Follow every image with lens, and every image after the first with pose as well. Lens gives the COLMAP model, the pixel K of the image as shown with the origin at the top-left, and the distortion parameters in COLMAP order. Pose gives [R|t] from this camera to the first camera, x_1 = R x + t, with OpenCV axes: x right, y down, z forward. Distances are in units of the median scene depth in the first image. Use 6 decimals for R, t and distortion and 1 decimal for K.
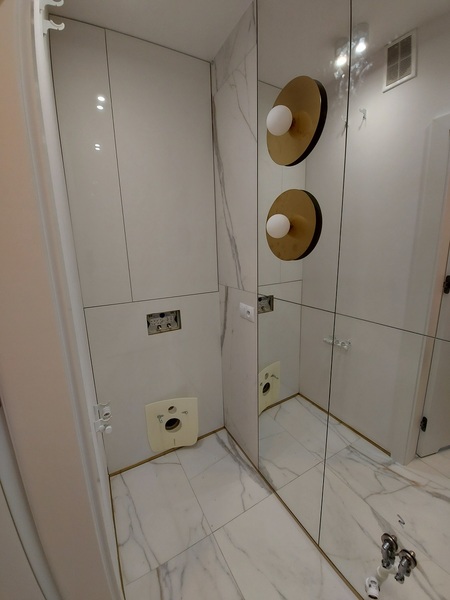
lens RADIAL K [[239.7, 0, 225.8], [0, 239.7, 297.5], [0, 0, 1]] dist [-0.015628, -0.007878]
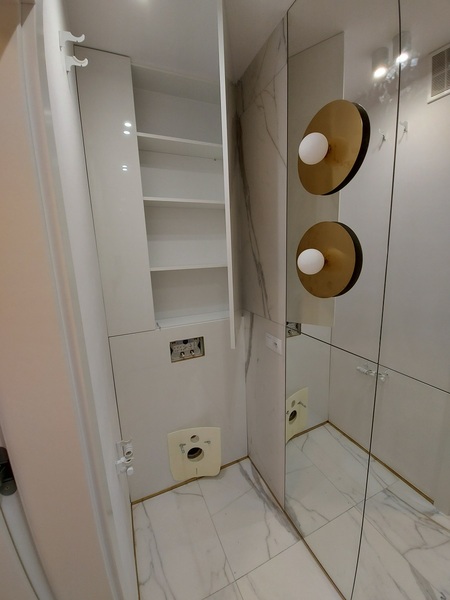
lens RADIAL K [[239.7, 0, 225.2], [0, 239.7, 299.4], [0, 0, 1]] dist [-0.015628, -0.007878]
pose [[0.995307, 0.006082, -0.096578, -0.011884], [-0.007392, 0.999885, -0.013222, -0.097060], [0.096486, 0.013874, 0.995238, 0.044326]]
